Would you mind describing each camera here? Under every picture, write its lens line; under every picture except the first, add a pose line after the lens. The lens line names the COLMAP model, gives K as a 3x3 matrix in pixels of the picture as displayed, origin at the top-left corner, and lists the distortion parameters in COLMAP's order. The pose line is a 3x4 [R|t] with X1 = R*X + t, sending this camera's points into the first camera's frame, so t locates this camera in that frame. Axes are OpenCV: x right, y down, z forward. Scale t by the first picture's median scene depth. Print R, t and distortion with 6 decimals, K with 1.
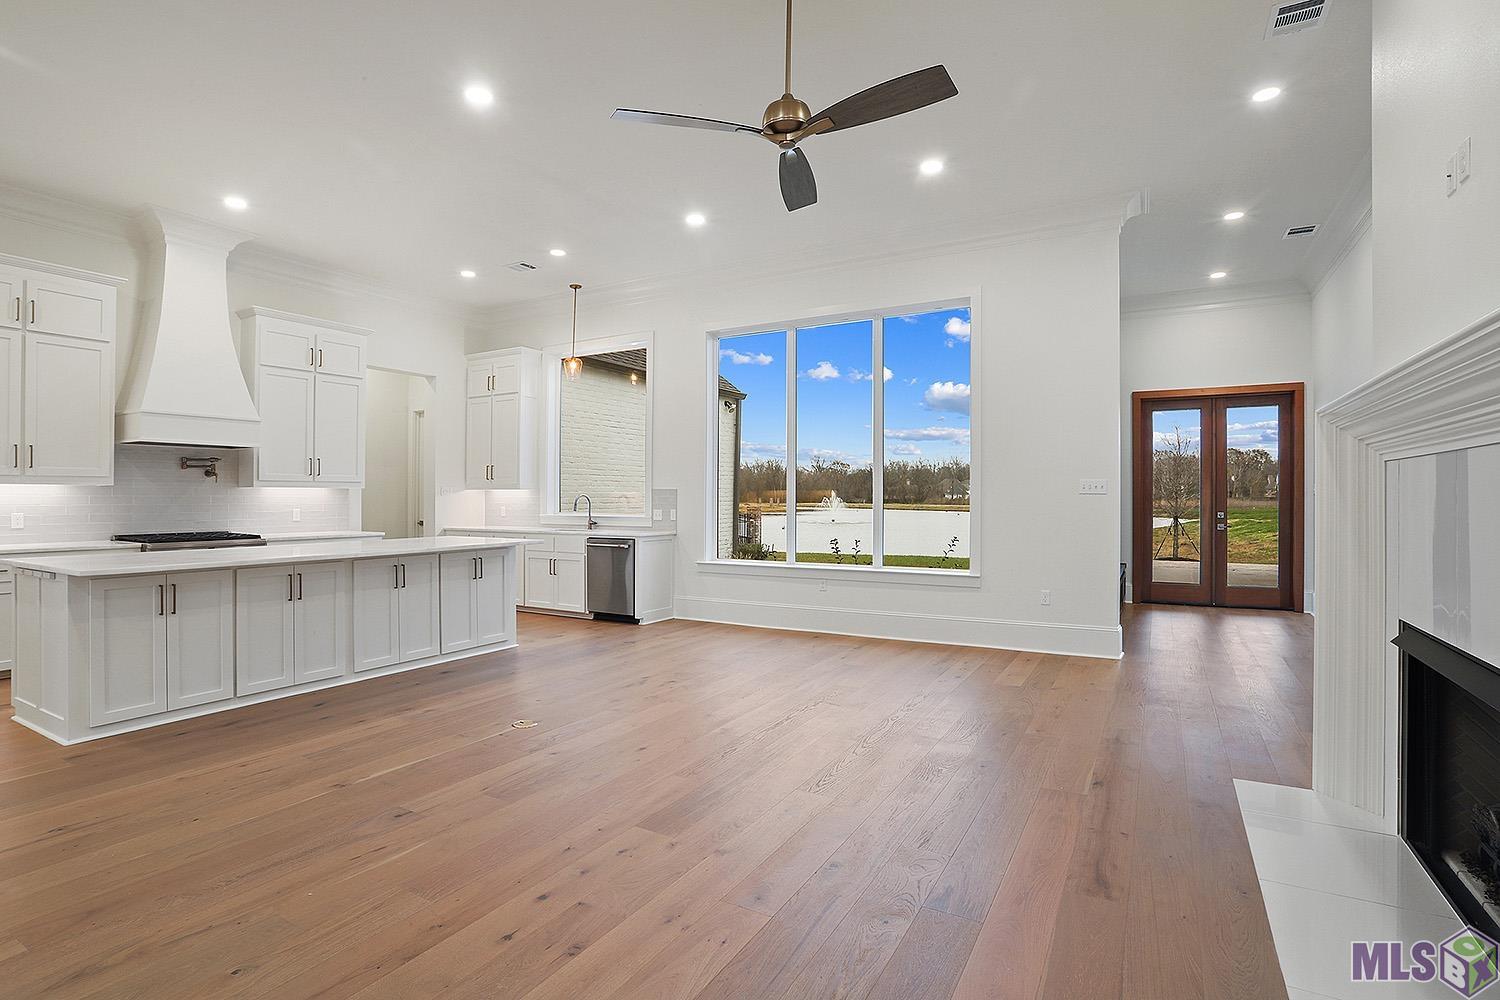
lens RADIAL K [[735.6, 0, 750.0], [0, 735.6, 500.0], [0, 0, 1]] dist [-0.055402, 0.001136]
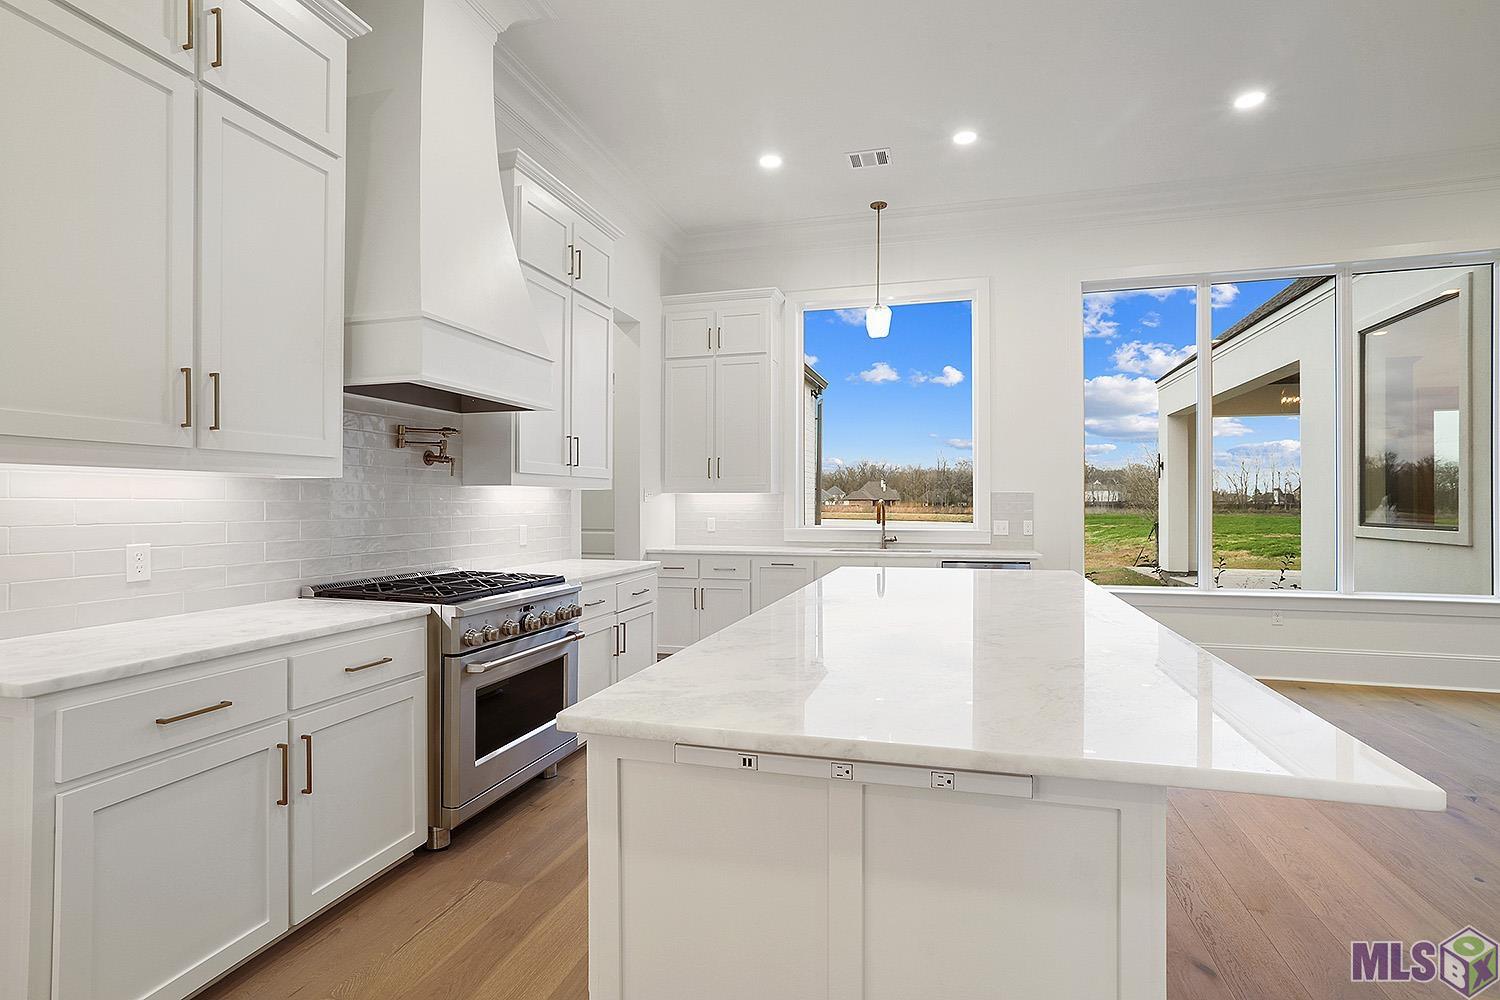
lens RADIAL K [[765.9, 0, 750.0], [0, 765.9, 500.0], [0, 0, 1]] dist [-0.006685, -0.000650]
pose [[0.968559, 0.000372, 0.248785, -0.723557], [0.002562, 0.999931, -0.011468, 0.001101], [-0.248772, 0.011745, 0.968491, 0.422423]]
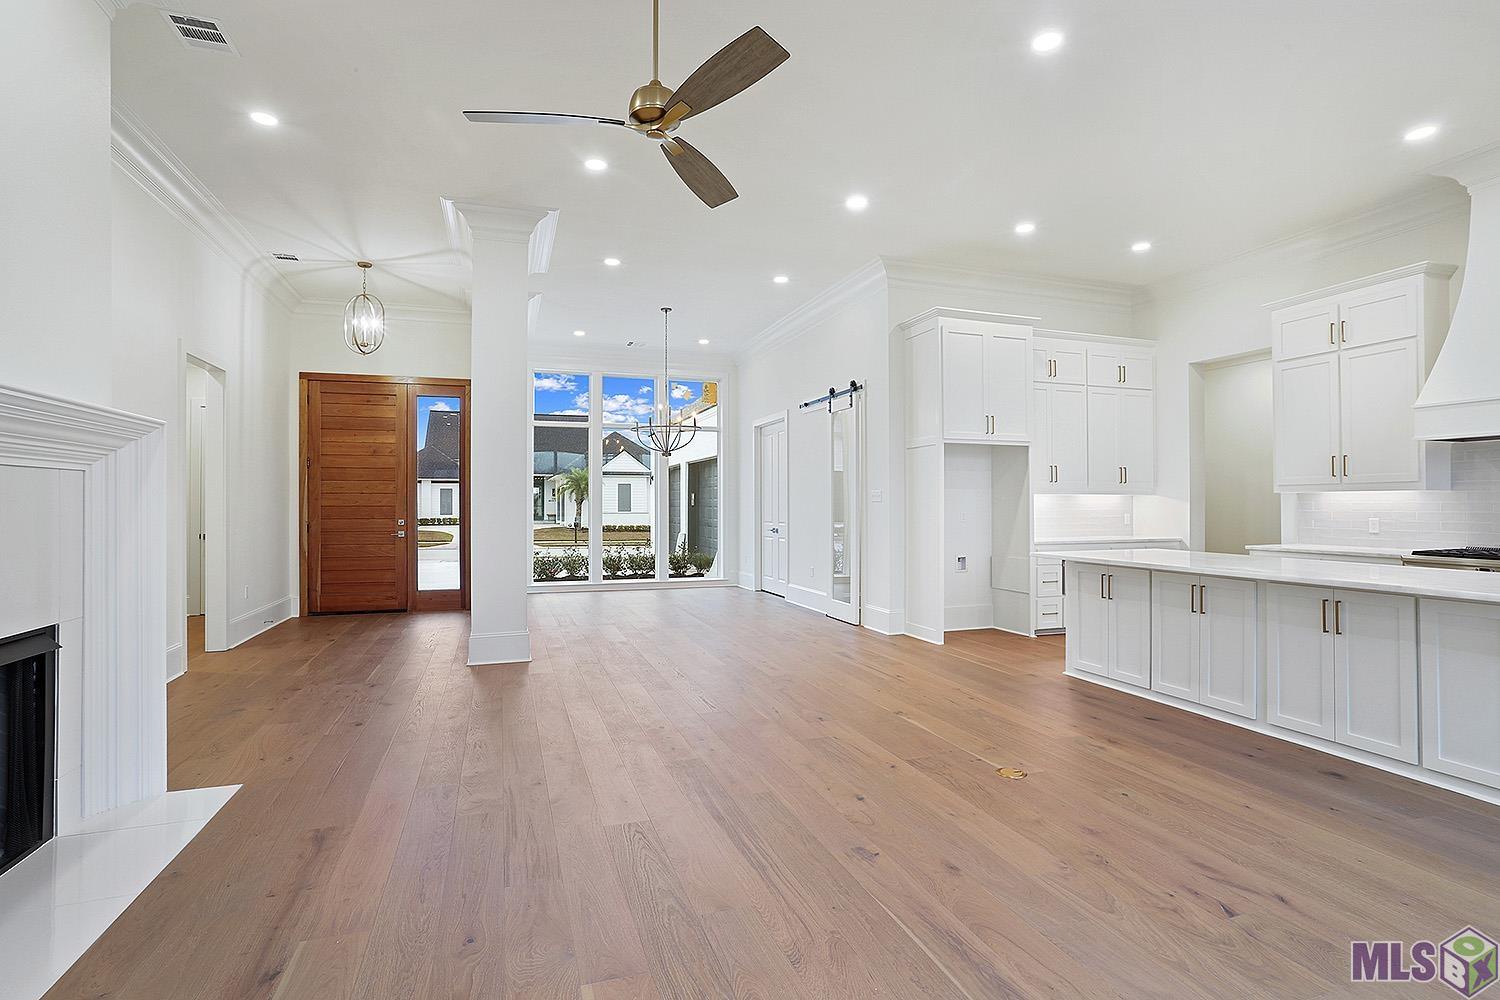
lens RADIAL K [[730.0, 0, 750.0], [0, 730.0, 500.0], [0, 0, 1]] dist [-0.037147, 0.025987]
pose [[-0.662273, -0.002765, -0.749258, 0.352657], [0.000052, 0.999993, -0.003736, -0.004627], [0.749263, -0.002513, -0.662268, 0.894523]]
